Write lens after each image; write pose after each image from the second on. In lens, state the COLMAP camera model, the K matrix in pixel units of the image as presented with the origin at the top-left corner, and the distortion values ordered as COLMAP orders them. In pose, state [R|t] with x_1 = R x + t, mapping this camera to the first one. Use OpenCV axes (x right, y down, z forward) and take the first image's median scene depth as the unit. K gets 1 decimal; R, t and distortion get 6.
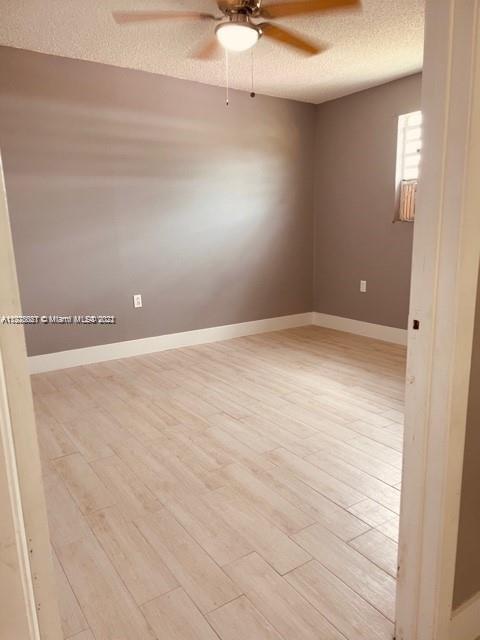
lens RADIAL K [[480.7, 0, 240.0], [0, 480.7, 320.0], [0, 0, 1]] dist [0.087716, -0.107667]
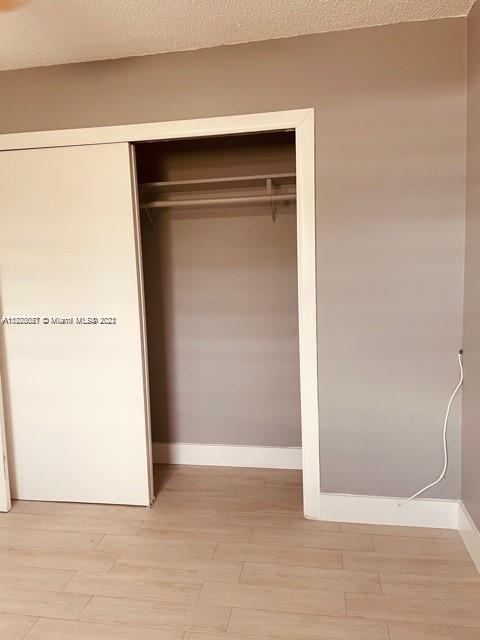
lens RADIAL K [[480.7, 0, 240.0], [0, 480.7, 320.0], [0, 0, 1]] dist [0.087716, -0.107667]
pose [[-0.679367, 0.117981, -0.724252, 0.078736], [-0.103000, 0.961887, 0.253309, -0.390614], [0.726534, 0.246687, -0.641322, 1.601714]]
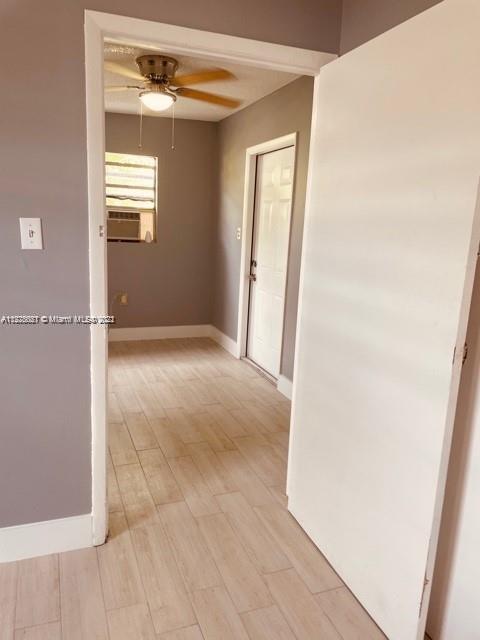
lens RADIAL K [[480.7, 0, 240.0], [0, 480.7, 320.0], [0, 0, 1]] dist [0.087716, -0.107667]
pose [[-0.976069, -0.066701, 0.206979, -0.189921], [0.016661, 0.926062, 0.377003, -0.292519], [-0.216821, 0.371429, -0.902789, 1.083101]]
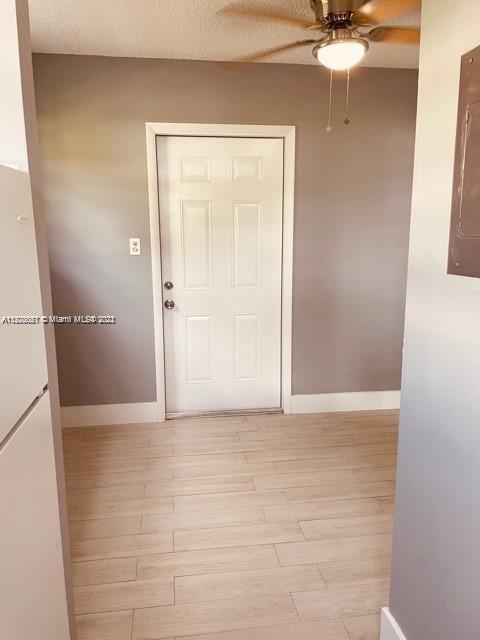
lens RADIAL K [[480.7, 0, 240.0], [0, 480.7, 320.0], [0, 0, 1]] dist [0.087716, -0.107667]
pose [[-0.428102, 0.186587, -0.884259, 1.259175], [-0.161371, 0.946947, 0.277940, -0.113242], [0.889206, 0.261681, -0.375280, 0.044098]]
